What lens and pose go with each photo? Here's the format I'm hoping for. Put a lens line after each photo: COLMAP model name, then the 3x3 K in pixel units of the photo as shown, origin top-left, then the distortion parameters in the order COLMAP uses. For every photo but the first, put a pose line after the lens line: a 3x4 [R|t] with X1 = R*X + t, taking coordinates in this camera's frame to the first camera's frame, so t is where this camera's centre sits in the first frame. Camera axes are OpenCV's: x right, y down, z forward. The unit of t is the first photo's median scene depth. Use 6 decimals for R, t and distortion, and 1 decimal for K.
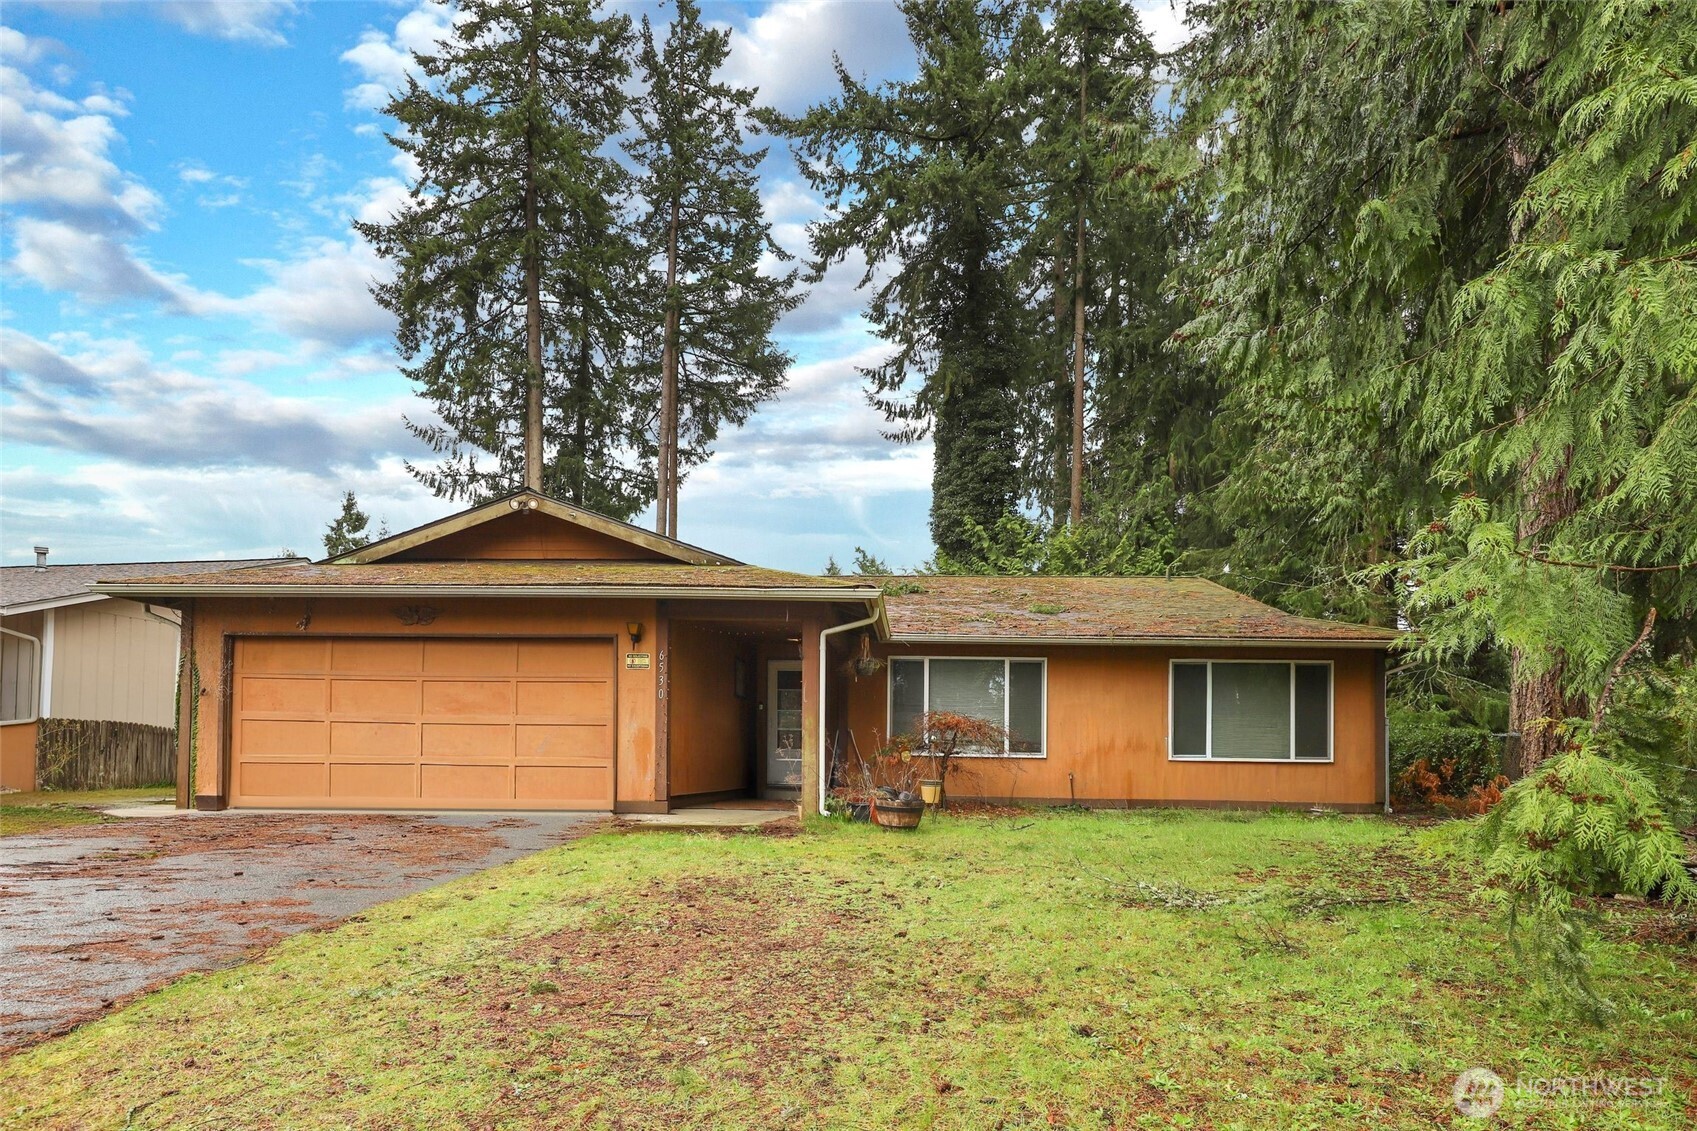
lens RADIAL K [[926.6, 0, 830.0], [0, 926.6, 731.8], [0, 0, 1]] dist [0.002774, -0.003550]
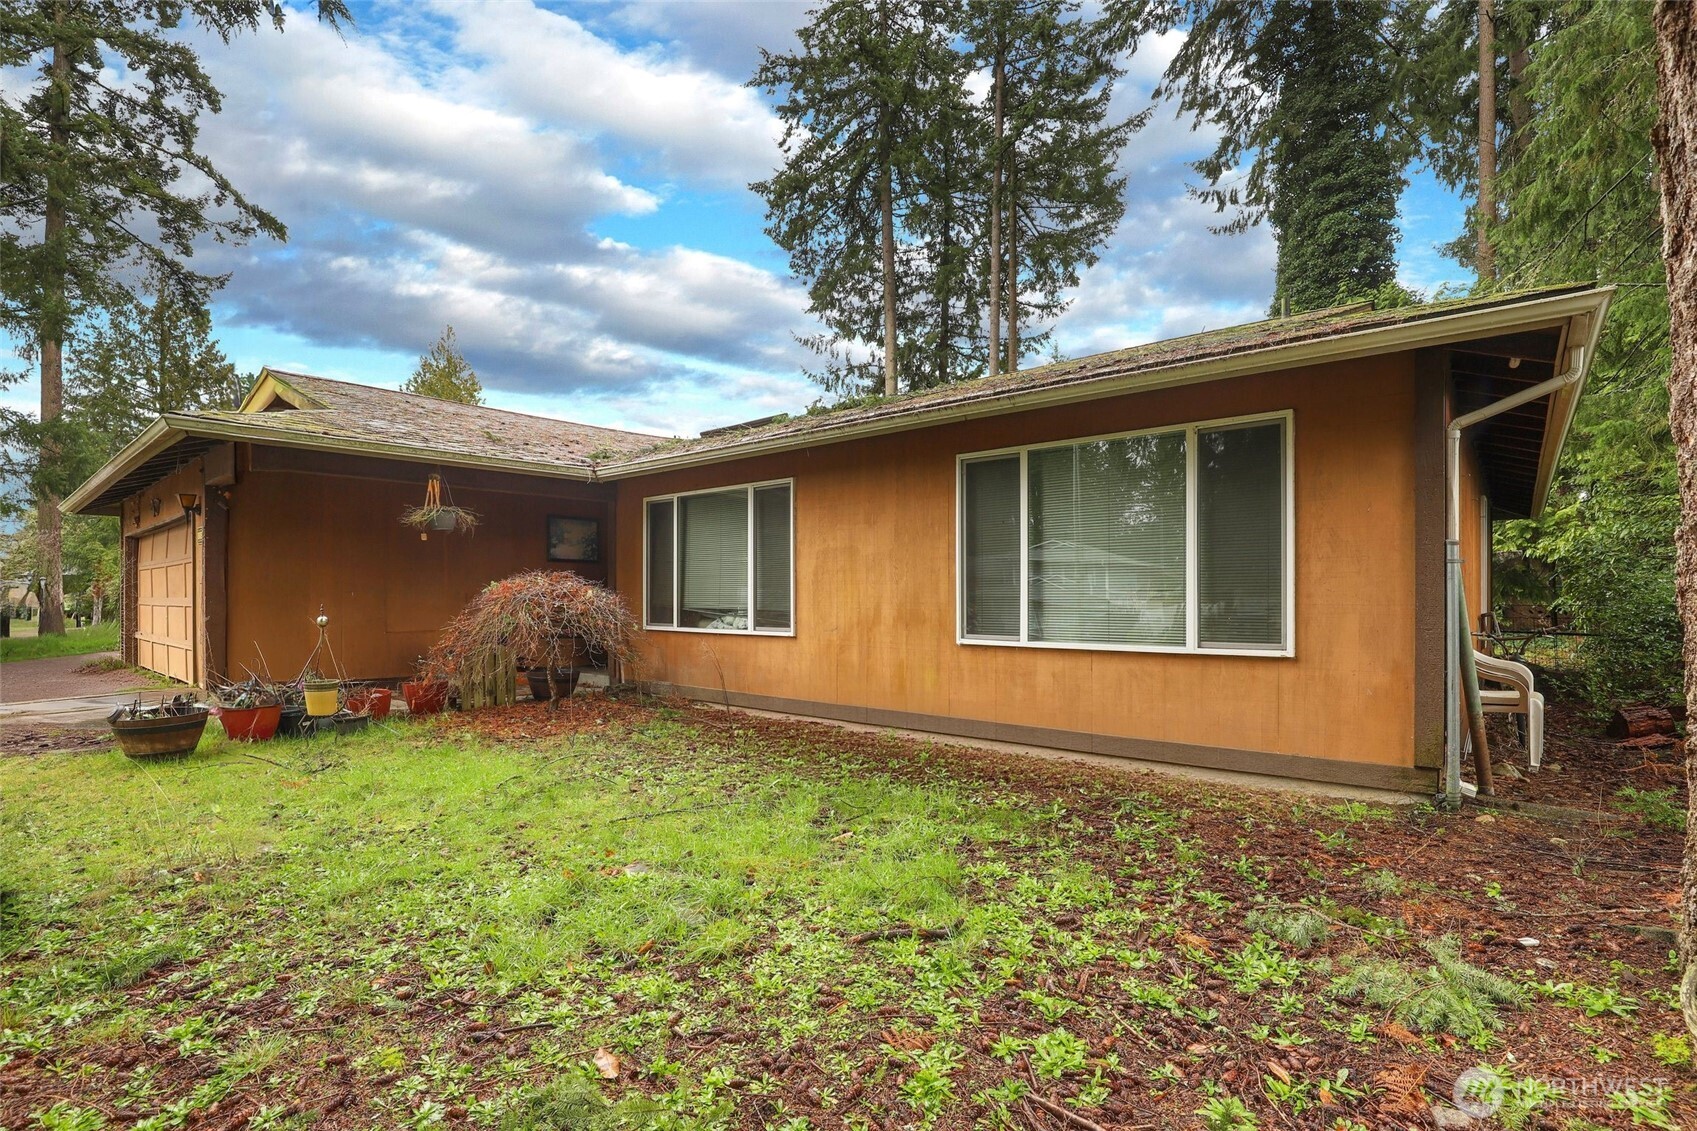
lens RADIAL K [[790.7, 0, 837.7], [0, 790.7, 596.2], [0, 0, 1]] dist [-0.019596, -0.000691]
pose [[0.812558, -0.021682, -0.582477, 0.175418], [0.033762, 0.999381, 0.009898, -0.001274], [0.581902, -0.027708, 0.812787, 0.180010]]
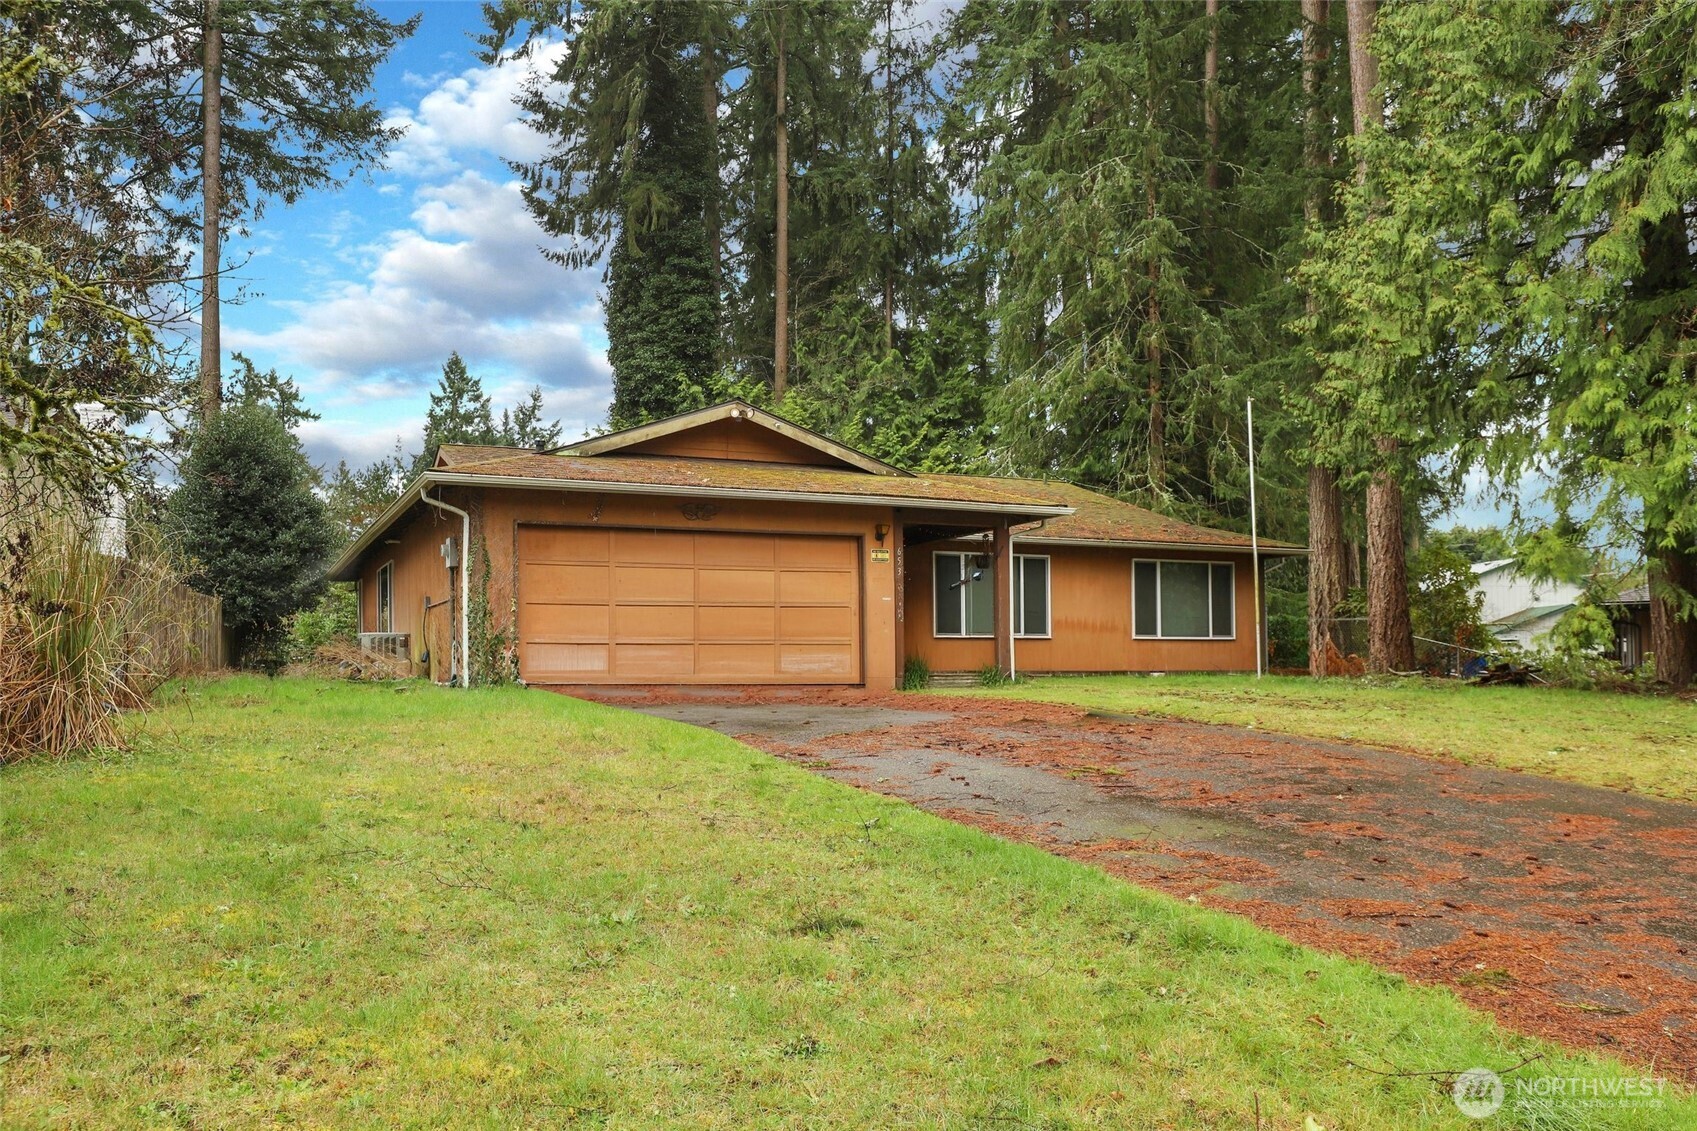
lens RADIAL K [[1414.1, 0, 854.8], [0, 1414.1, 570.6], [0, 0, 1]] dist [0.036695, -0.001911]
pose [[0.873969, 0.013073, 0.485805, -0.268588], [0.013056, 0.998646, -0.050360, 0.008861], [-0.485805, 0.050356, 0.872615, -0.145108]]
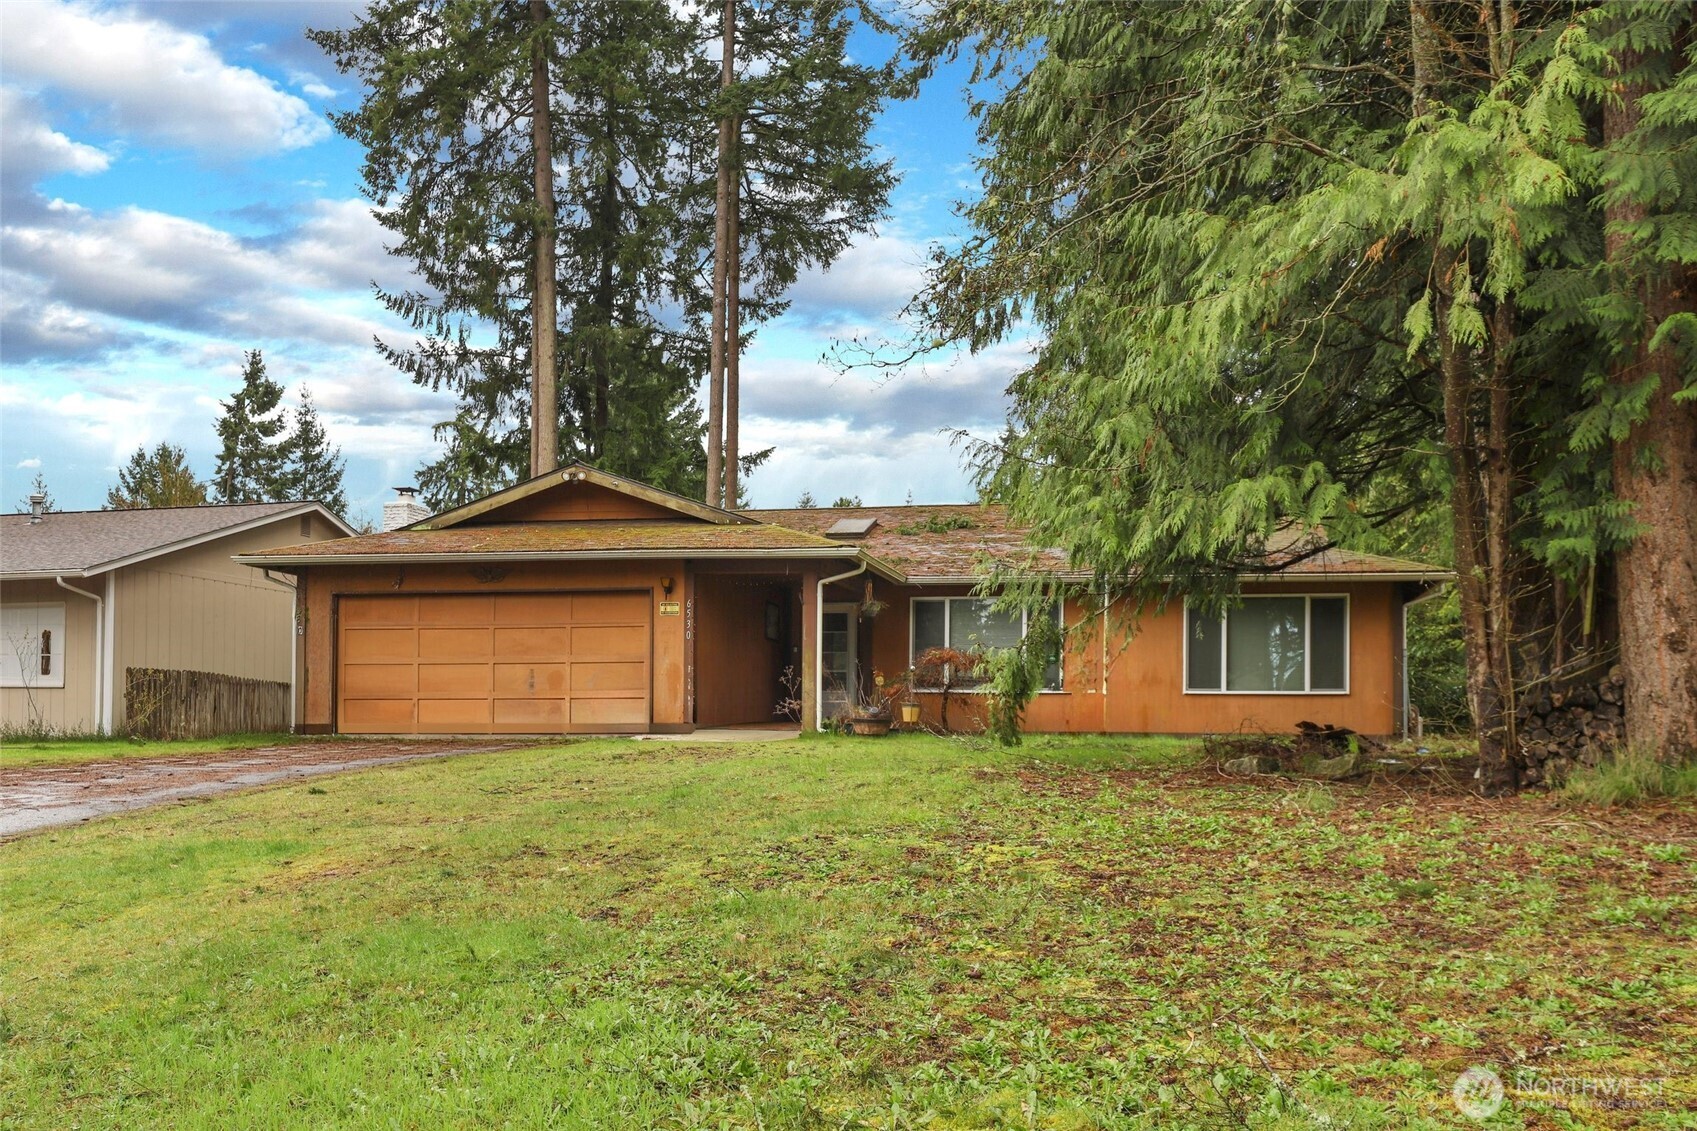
lens RADIAL K [[1653.0, 0, 842.3], [0, 1653.0, 563.8], [0, 0, 1]] dist [0.139682, 0.000000]
pose [[0.993172, -0.023108, -0.114348, 0.062535], [0.012448, 0.995582, -0.093072, 0.016426], [0.115994, 0.091013, 0.989071, -0.263829]]
